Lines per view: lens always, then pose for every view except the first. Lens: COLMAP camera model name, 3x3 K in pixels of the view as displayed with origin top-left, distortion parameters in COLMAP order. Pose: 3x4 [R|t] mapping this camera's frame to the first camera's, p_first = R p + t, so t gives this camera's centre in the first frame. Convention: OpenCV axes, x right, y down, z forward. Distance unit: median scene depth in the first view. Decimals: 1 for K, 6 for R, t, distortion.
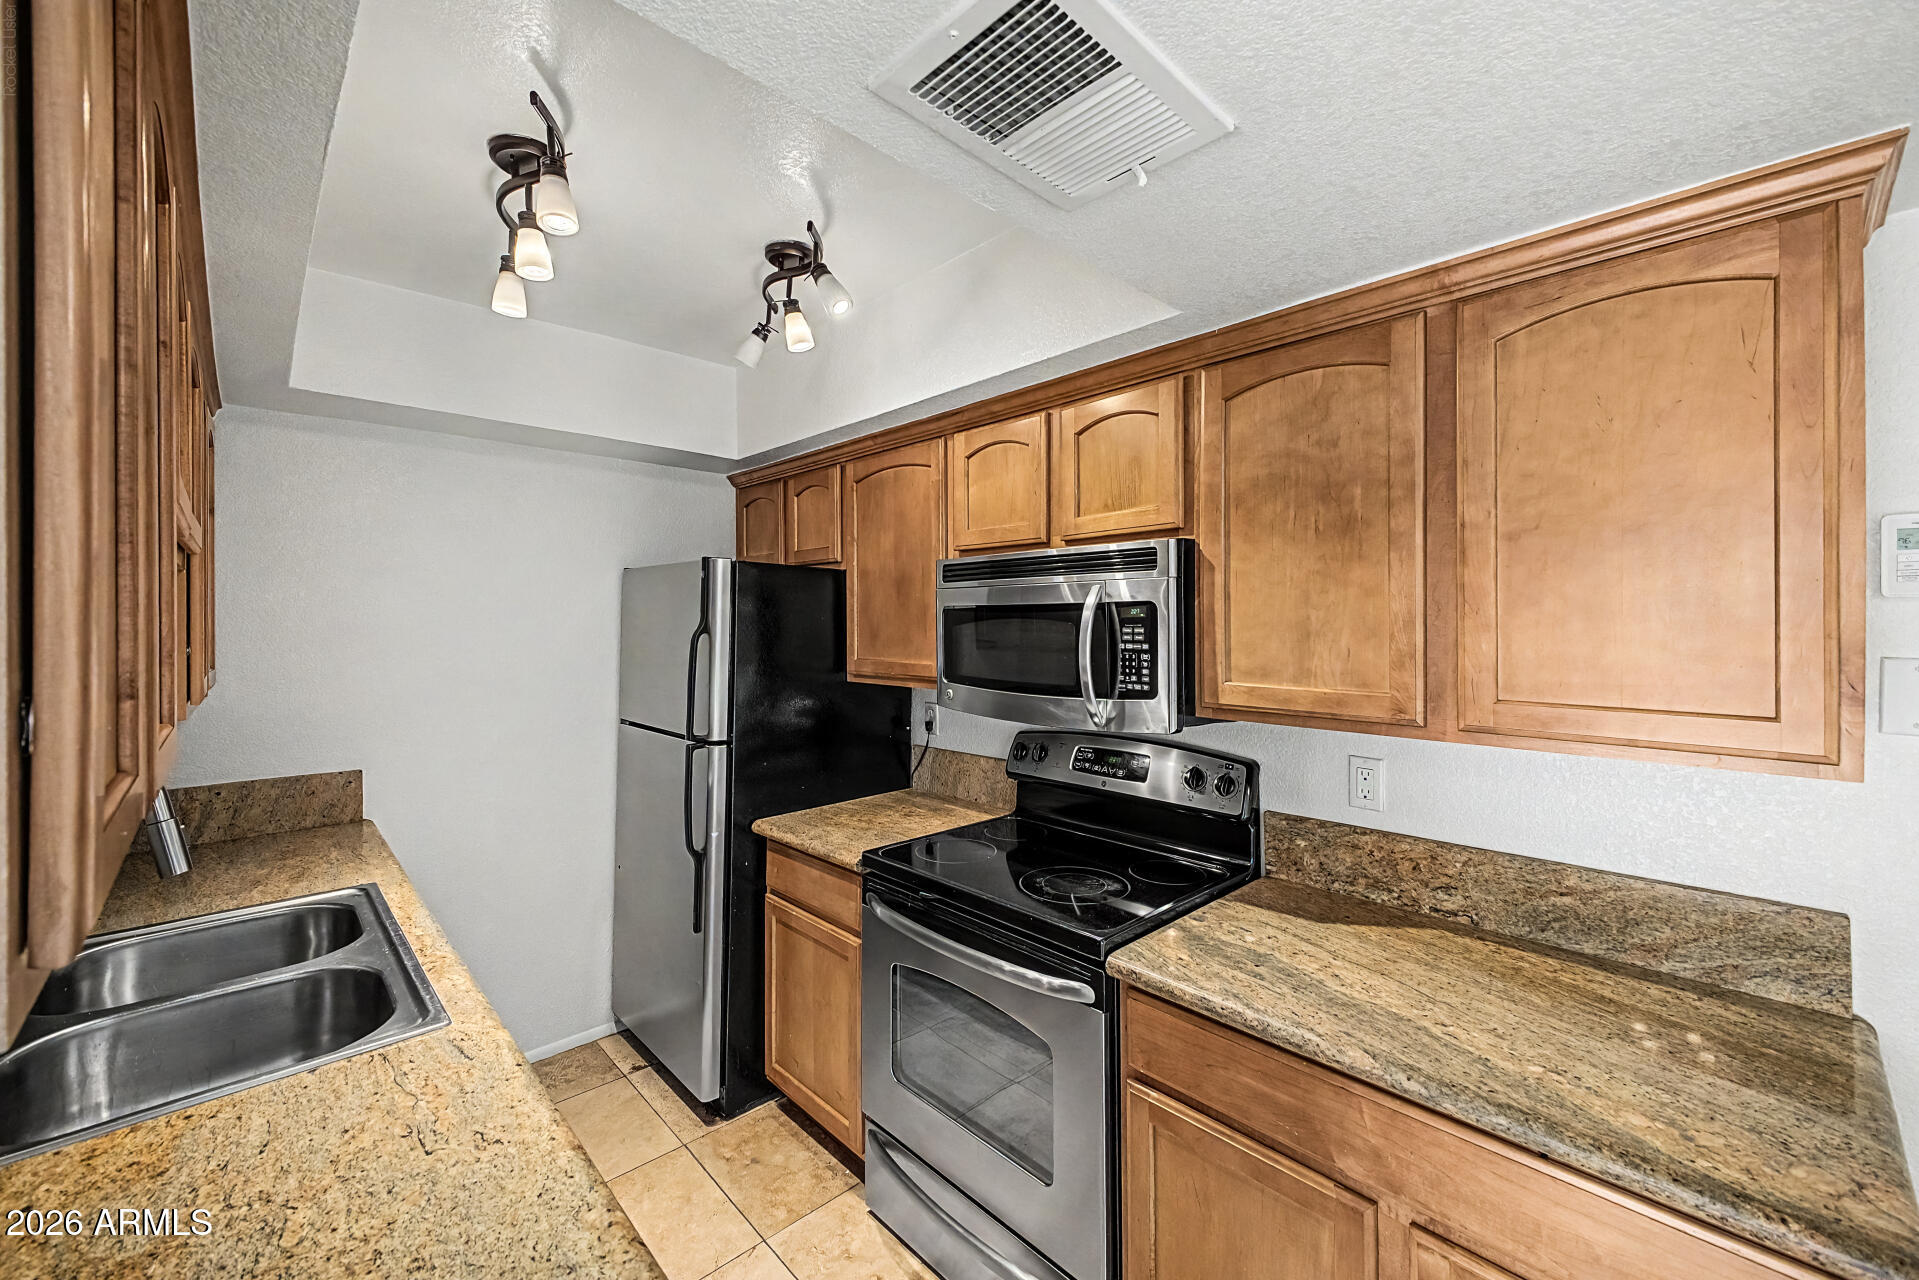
lens RADIAL K [[767.9, 0, 956.3], [0, 767.9, 624.1], [0, 0, 1]] dist [0.015414, -0.001257]
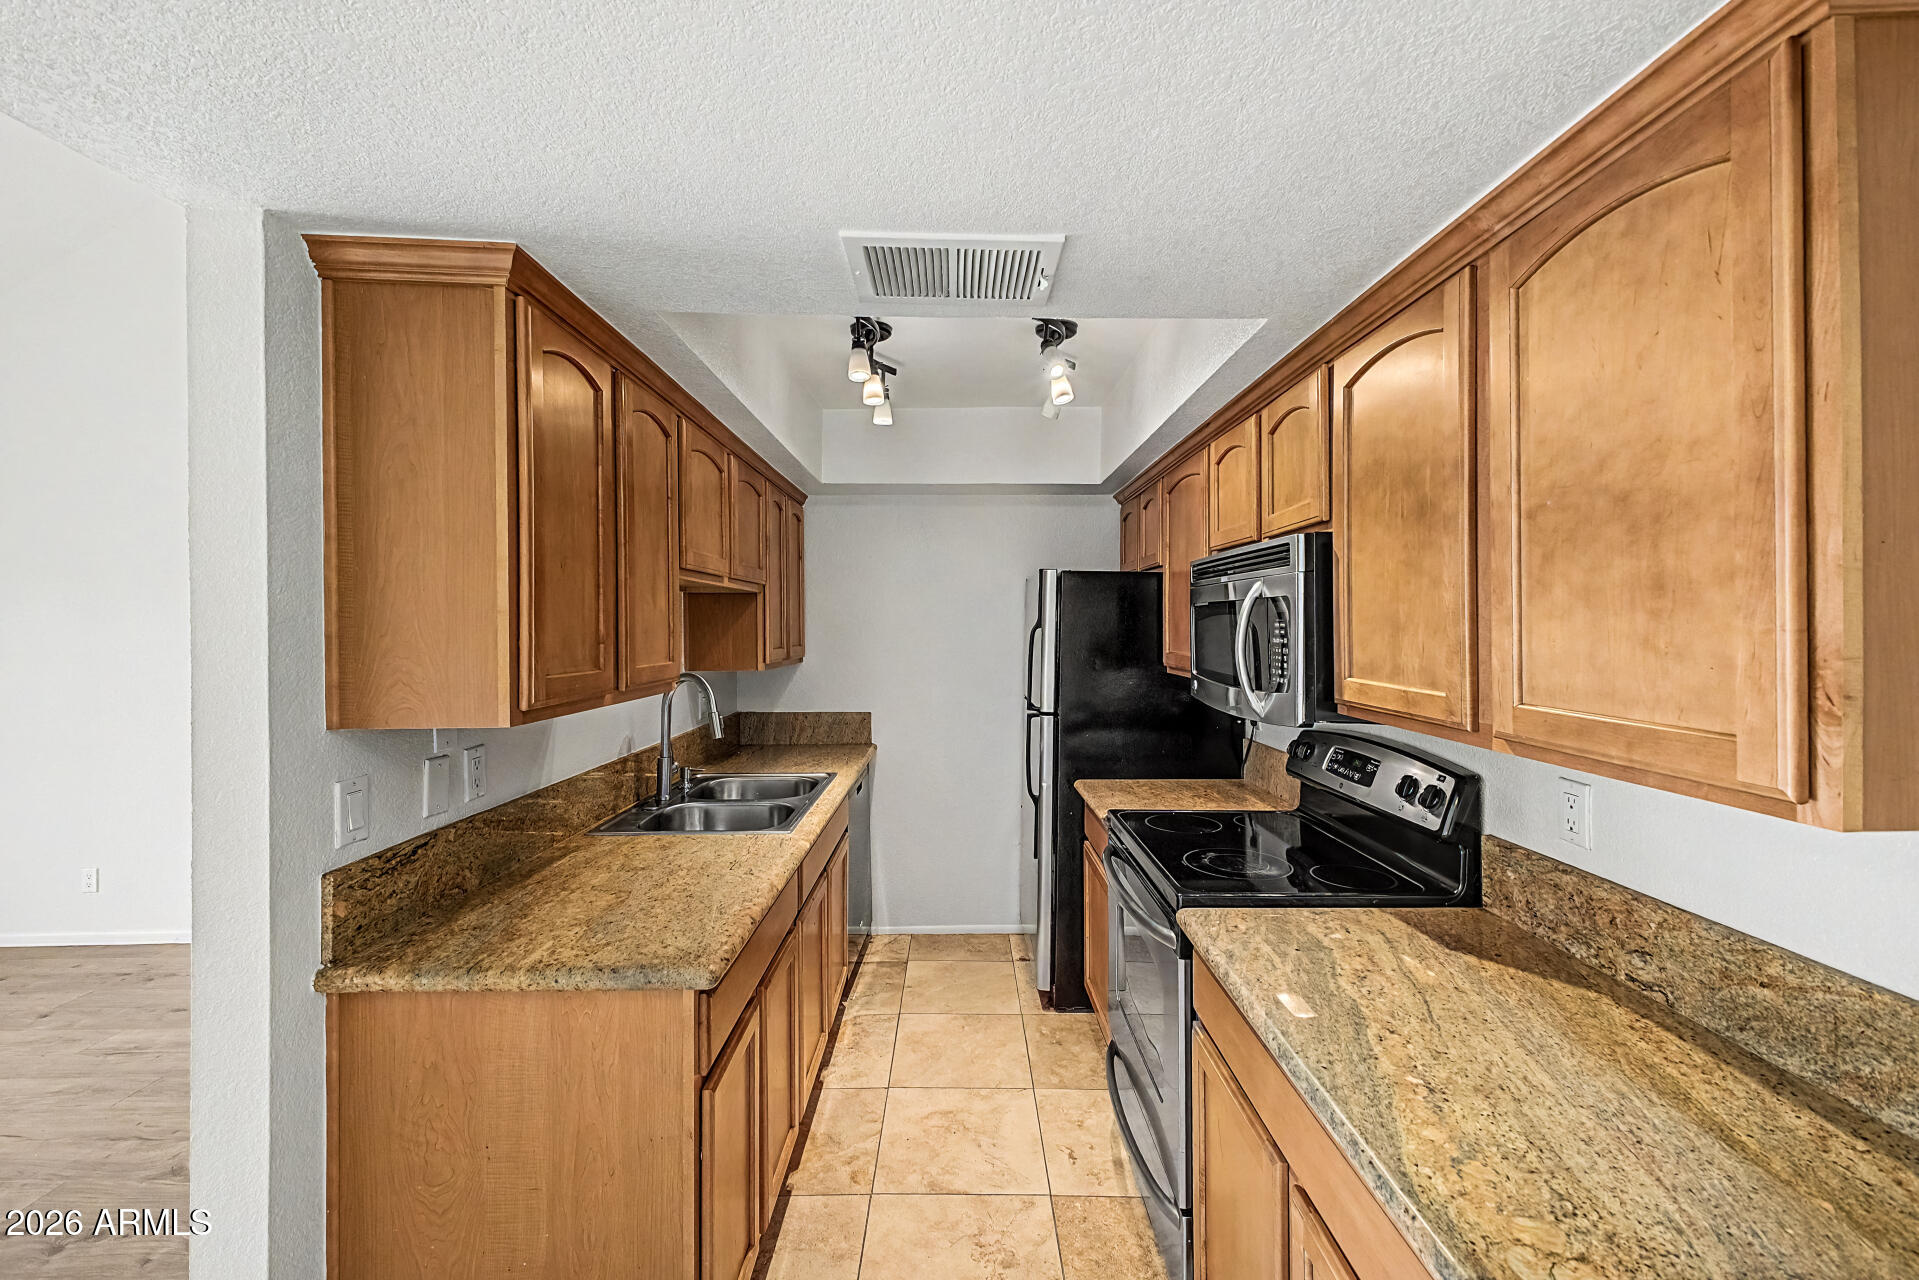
lens RADIAL K [[767.9, 0, 951.4], [0, 767.9, 629.3], [0, 0, 1]] dist [0.015414, -0.001257]
pose [[0.724061, 0.004111, -0.689723, 0.663032], [-0.000560, 0.999985, 0.005373, 0.008990], [0.689735, -0.003504, 0.724053, -0.053305]]
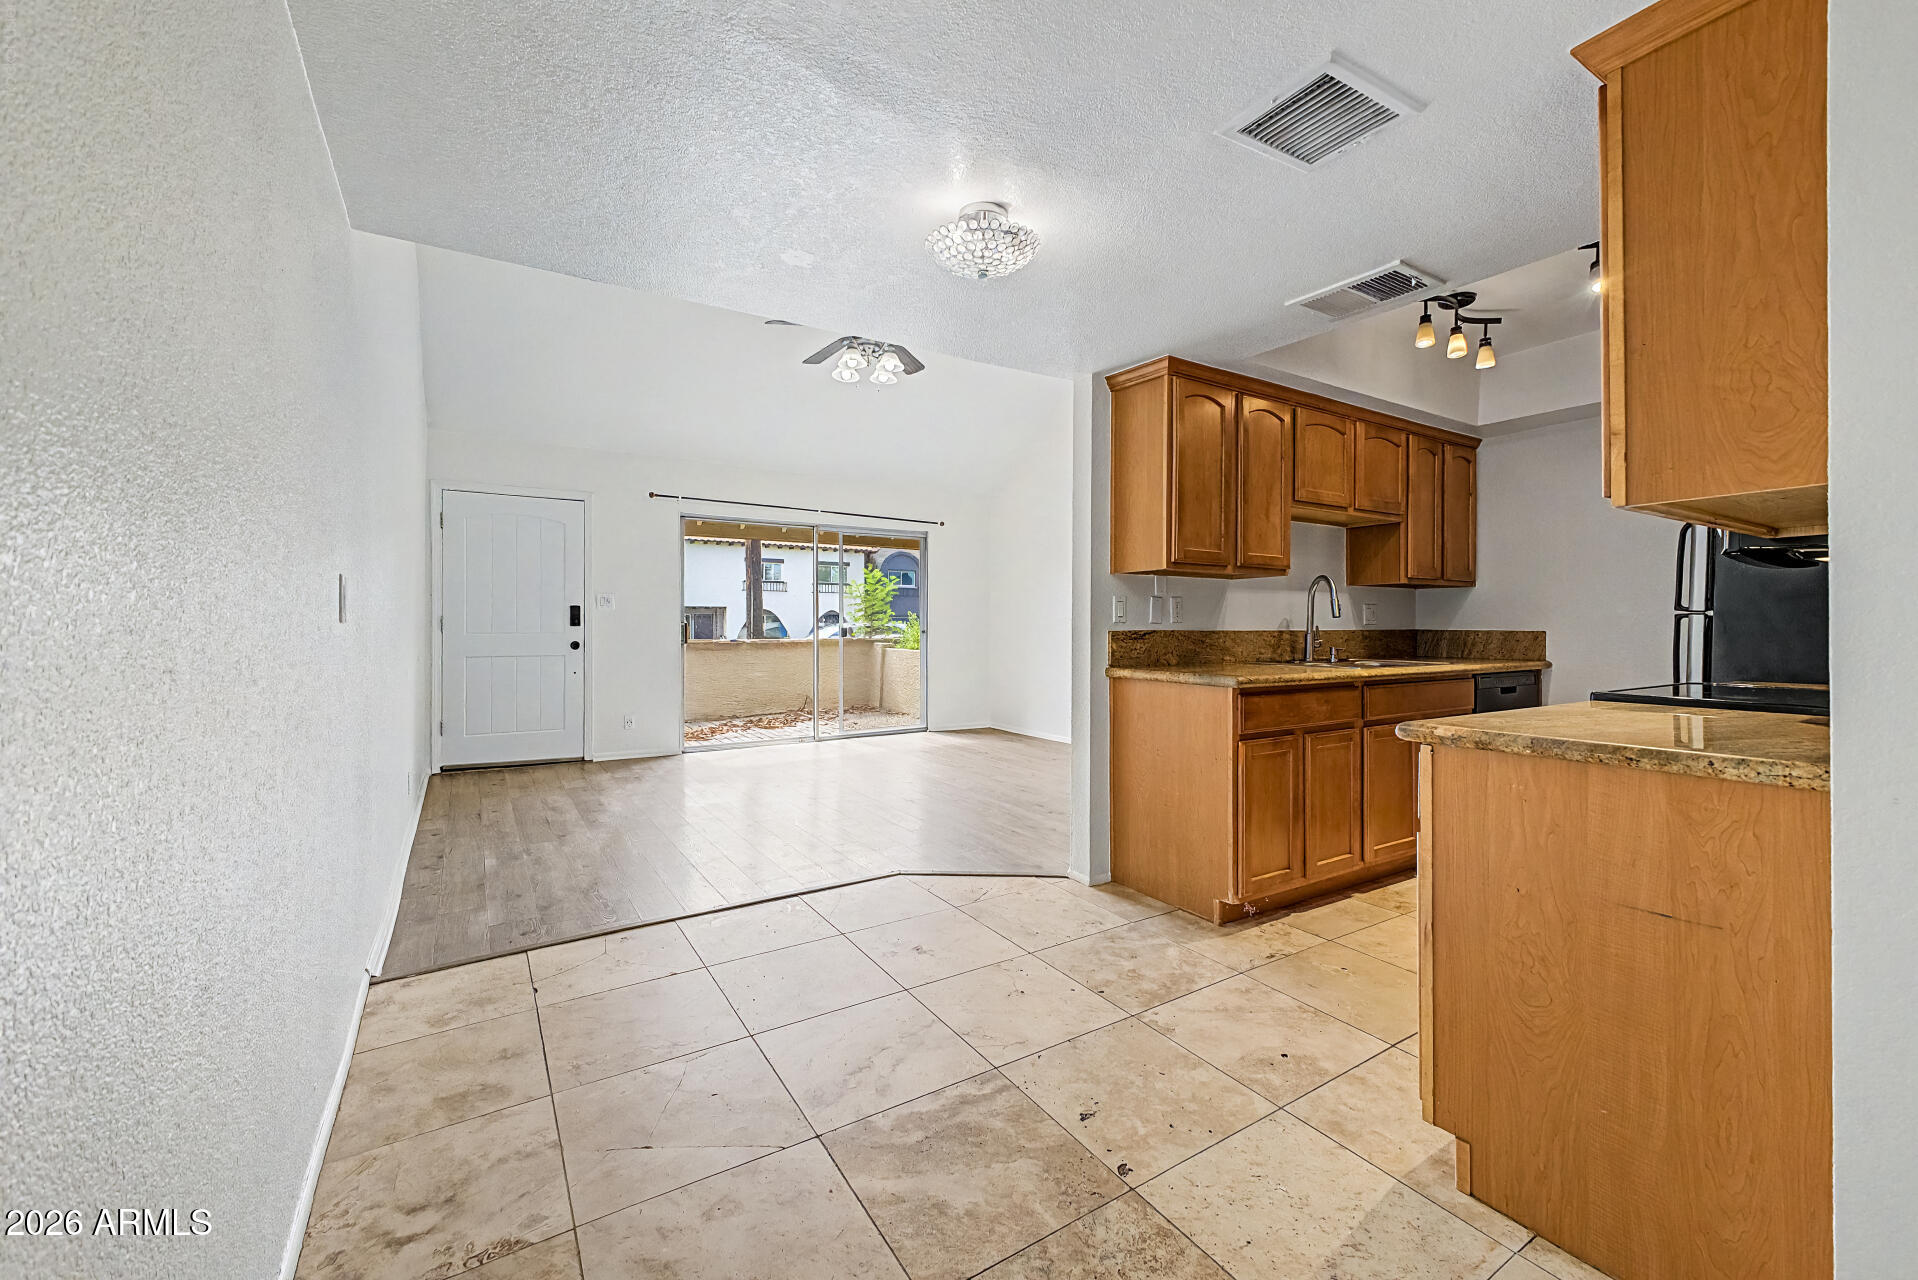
lens RADIAL K [[767.5, 0, 969.6], [0, 767.5, 623.4], [0, 0, 1]] dist [0.015414, -0.001257]
pose [[-0.186415, -0.003310, -0.982466, 1.685278], [-0.006603, 0.999976, -0.002116, 0.264583], [0.982449, 0.006093, -0.186432, 0.101164]]
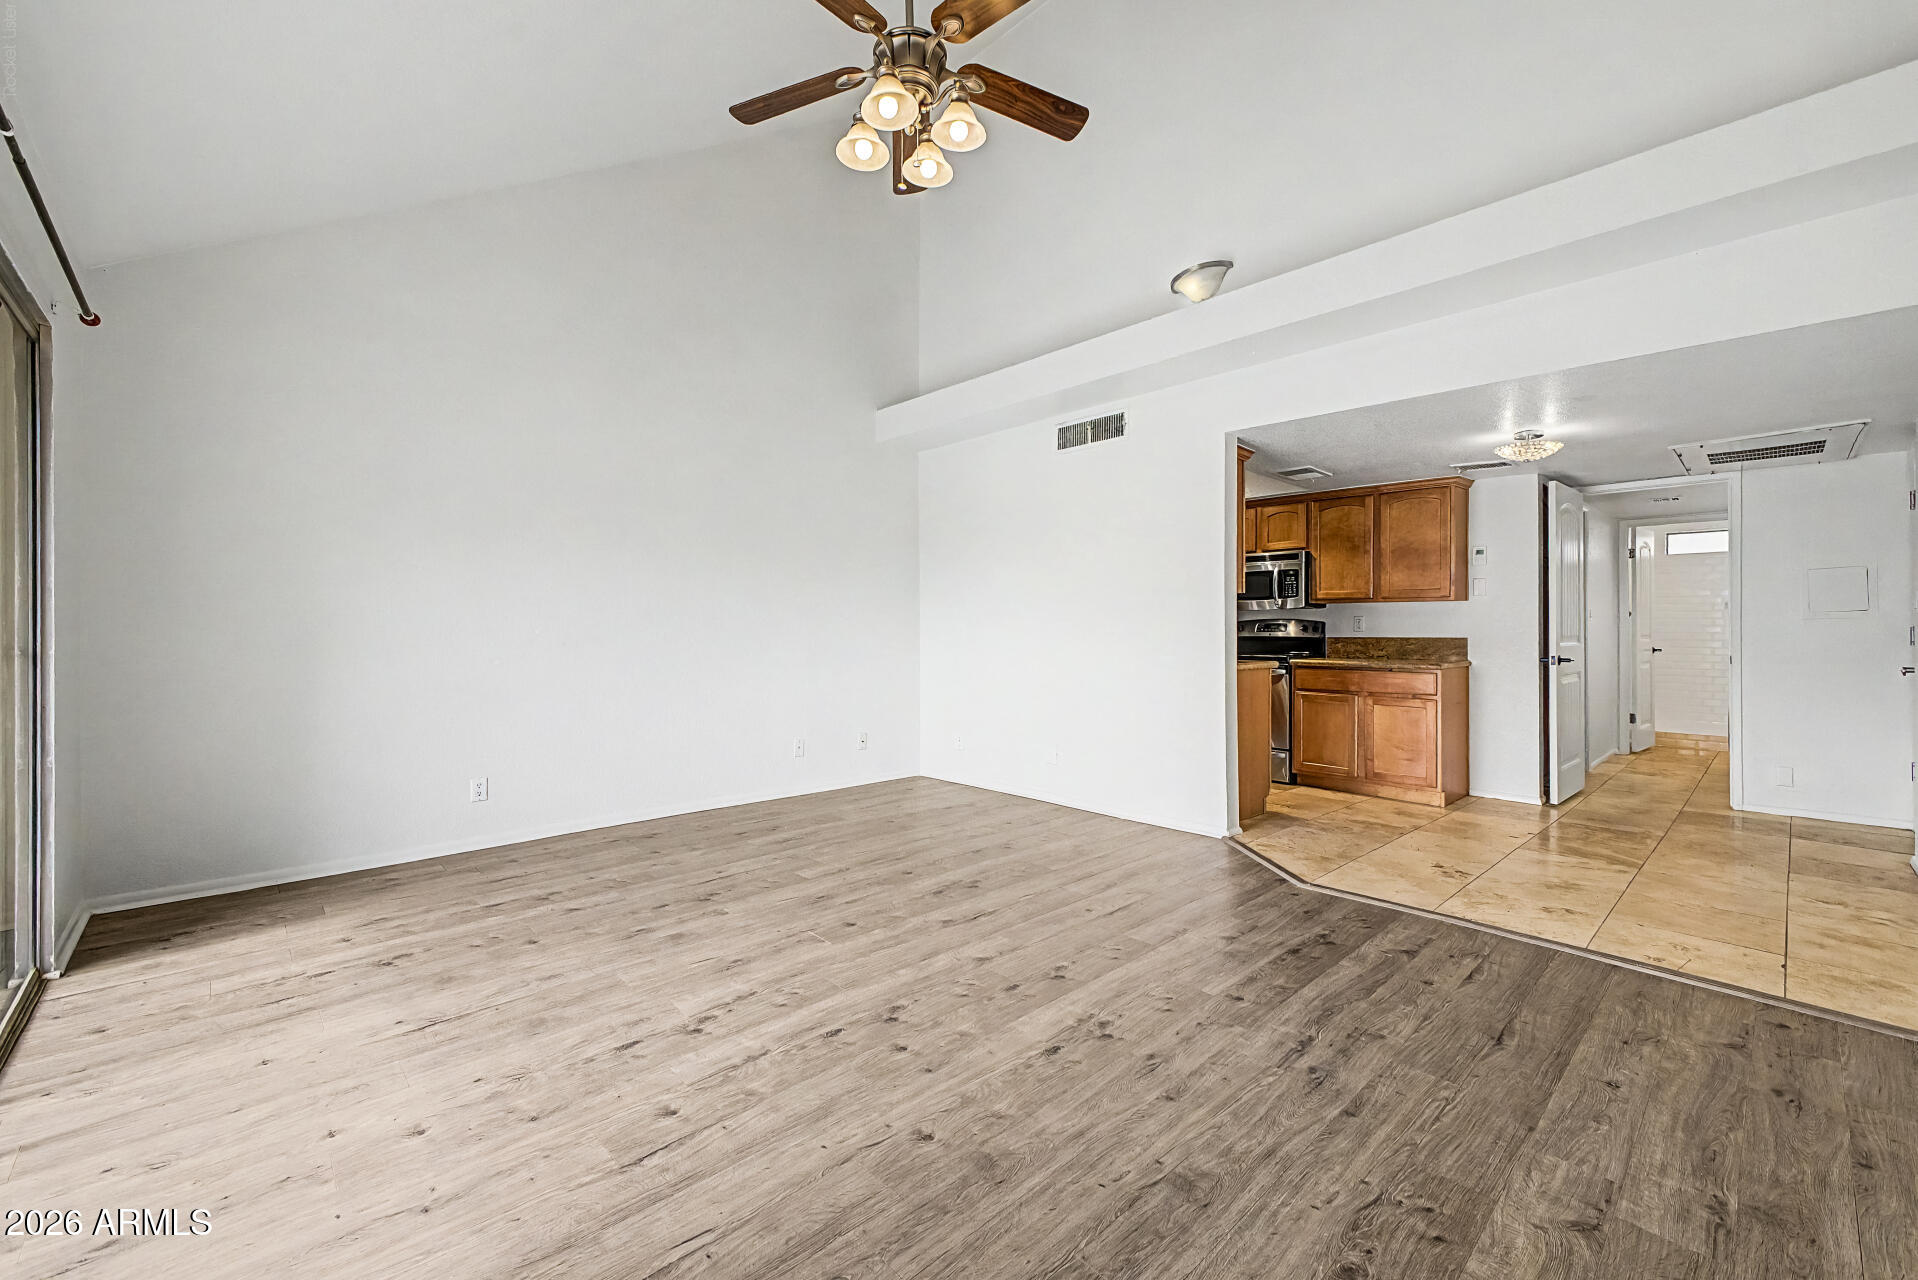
lens RADIAL K [[767.5, 0, 955.9], [0, 767.5, 636.2], [0, 0, 1]] dist [0.015414, -0.001257]
pose [[0.999965, 0.003776, -0.007461, -1.290529], [-0.003715, 0.999960, 0.008086, 0.257425], [0.007491, -0.008058, 0.999939, -2.550905]]
